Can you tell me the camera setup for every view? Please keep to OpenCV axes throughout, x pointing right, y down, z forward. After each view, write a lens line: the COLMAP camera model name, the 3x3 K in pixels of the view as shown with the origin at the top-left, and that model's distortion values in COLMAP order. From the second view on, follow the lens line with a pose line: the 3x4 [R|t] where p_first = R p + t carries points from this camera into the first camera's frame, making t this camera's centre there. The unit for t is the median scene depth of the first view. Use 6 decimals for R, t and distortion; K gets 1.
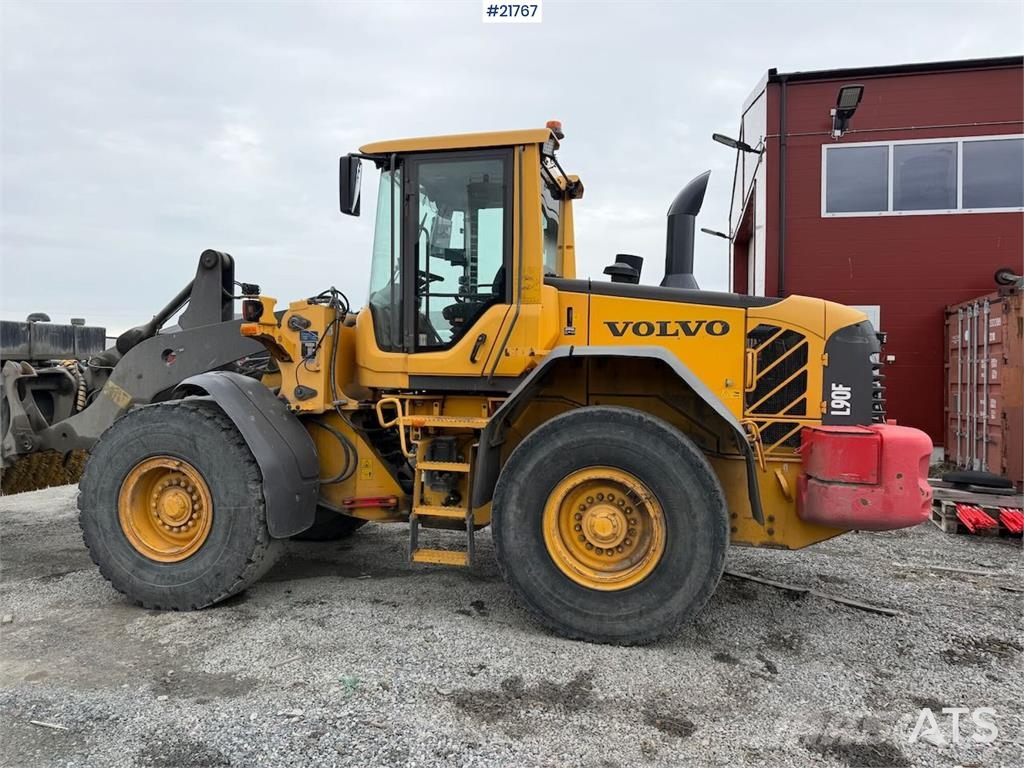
lens RADIAL K [[715.5, 0, 505.2], [0, 715.5, 381.2], [0, 0, 1]] dist [0.056212, -0.064547]
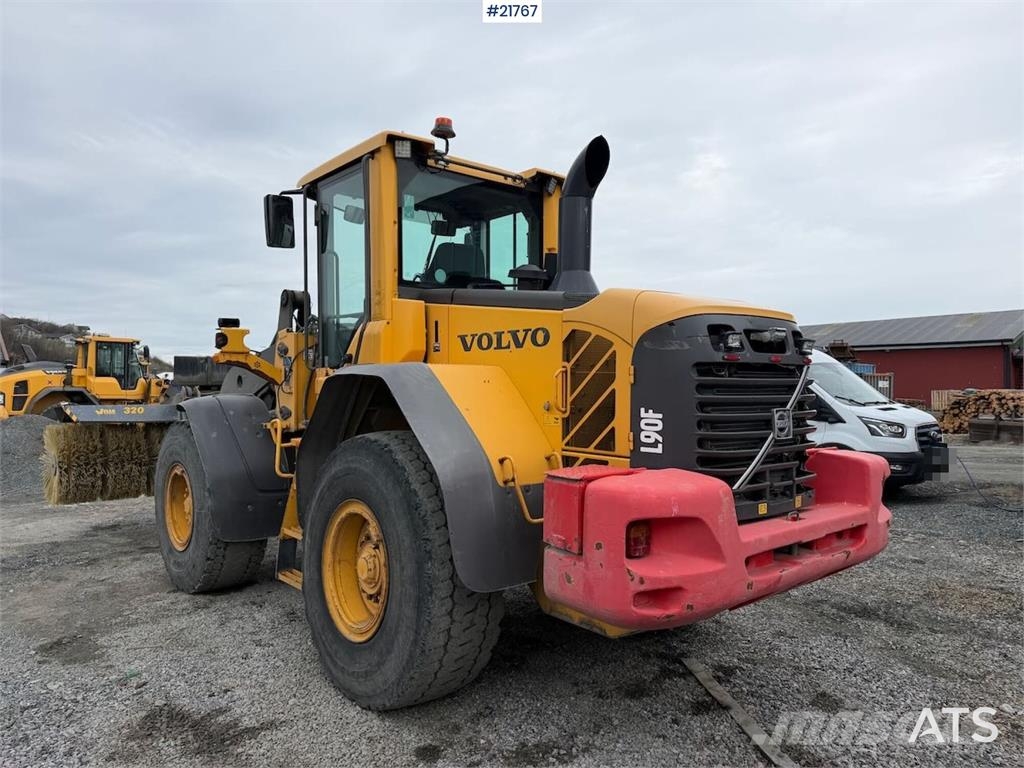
lens RADIAL K [[715.5, 0, 515.6], [0, 715.5, 387.9], [0, 0, 1]] dist [0.056212, -0.064547]
pose [[0.814380, -0.008965, -0.580263, 0.714193], [-0.000802, 0.999862, -0.016574, -0.004466], [0.580332, 0.013963, 0.814260, 0.336494]]
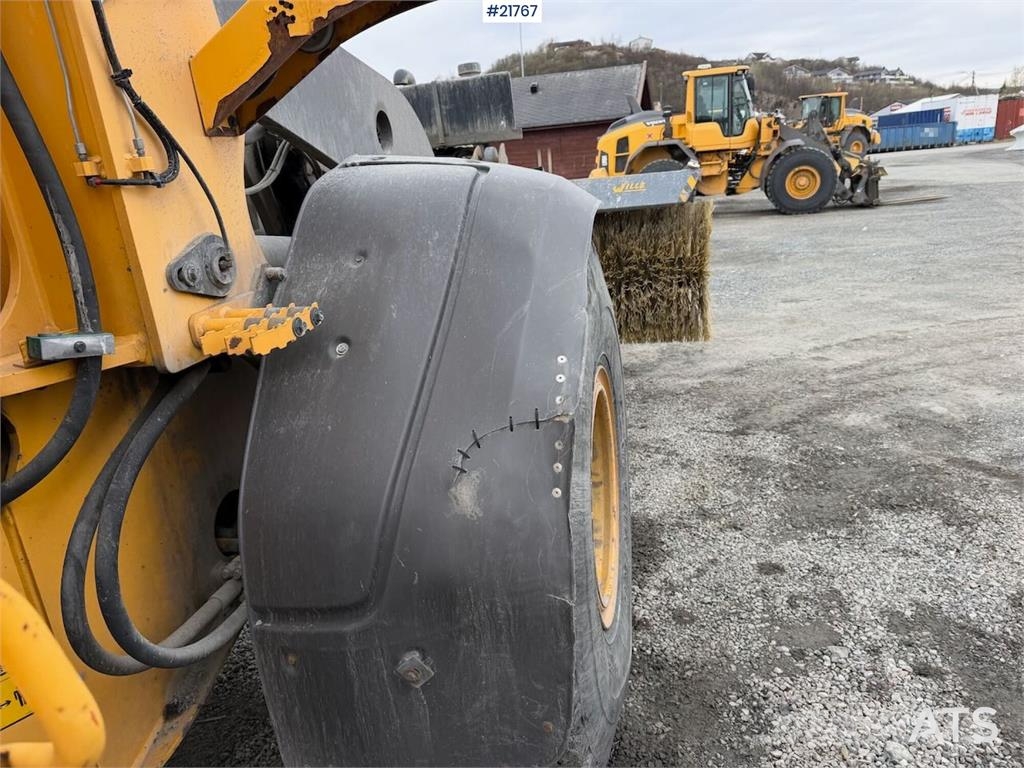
lens RADIAL K [[715.5, 0, 501.4], [0, 715.5, 386.4], [0, 0, 1]] dist [0.056212, -0.064547]
pose [[-0.018748, 0.292400, -0.956112, 0.014097], [0.079722, 0.953673, 0.290091, -0.012740], [0.996641, -0.070784, -0.041190, 1.470832]]
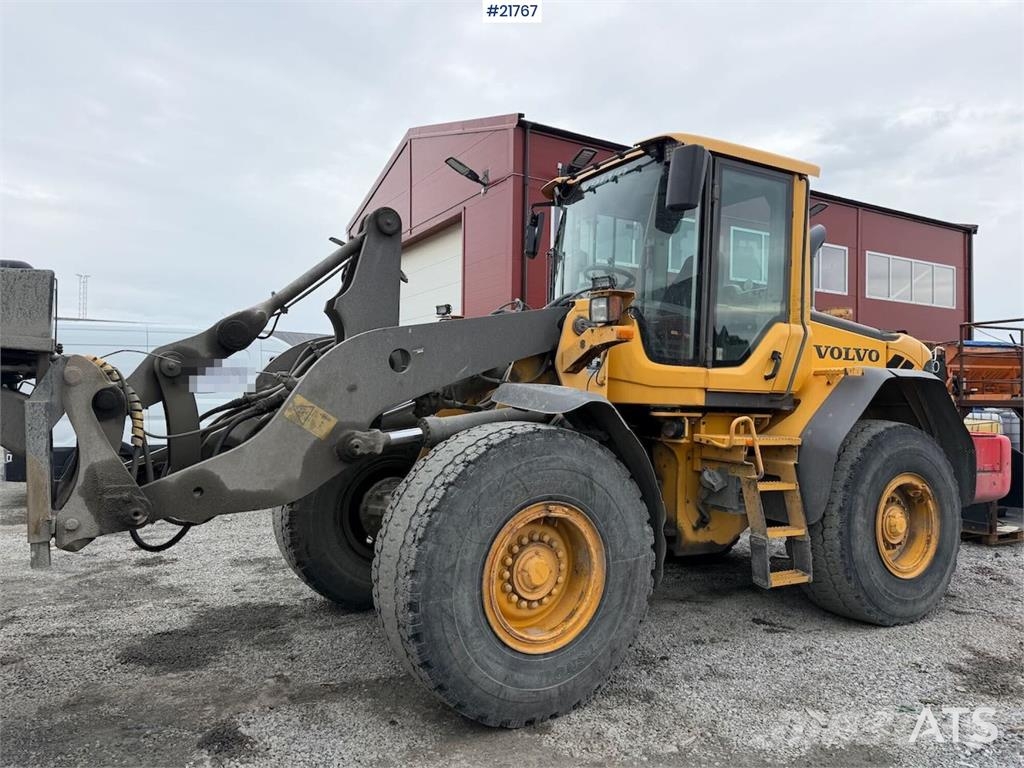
lens RADIAL K [[715.5, 0, 513.4], [0, 715.5, 387.1], [0, 0, 1]] dist [0.056212, -0.064547]
pose [[0.722638, 0.012381, 0.691116, -0.996177], [-0.008691, 0.999923, -0.008826, -0.003198], [-0.691172, 0.000372, 0.722690, 0.518216]]
